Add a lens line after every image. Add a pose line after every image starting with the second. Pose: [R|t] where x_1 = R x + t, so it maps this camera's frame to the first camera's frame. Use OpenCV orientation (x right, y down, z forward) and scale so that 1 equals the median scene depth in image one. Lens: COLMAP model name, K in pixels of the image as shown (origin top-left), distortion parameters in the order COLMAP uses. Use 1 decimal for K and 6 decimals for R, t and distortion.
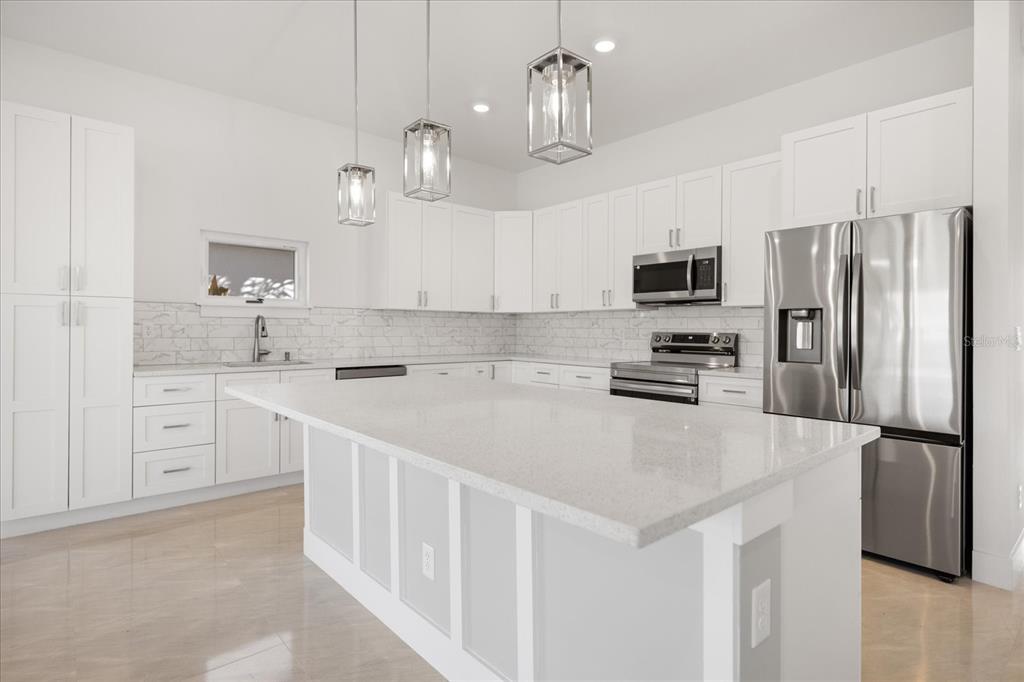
lens RADIAL K [[543.6, 0, 510.5], [0, 543.6, 332.3], [0, 0, 1]] dist [0.030004, 0.000494]
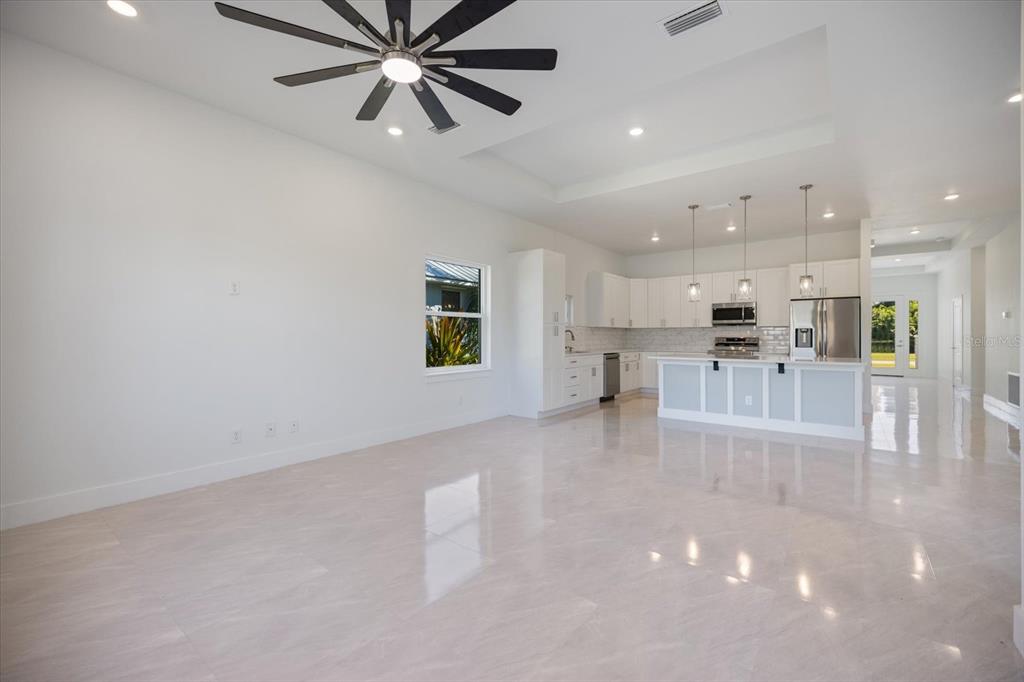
lens RADIAL K [[435.9, 0, 516.3], [0, 435.9, 339.2], [0, 0, 1]] dist [0.009891, 0.000195]
pose [[0.981679, -0.006297, 0.190437, -0.958059], [0.005762, 0.999978, 0.003362, -0.002085], [-0.190454, -0.002203, 0.981694, -0.668850]]
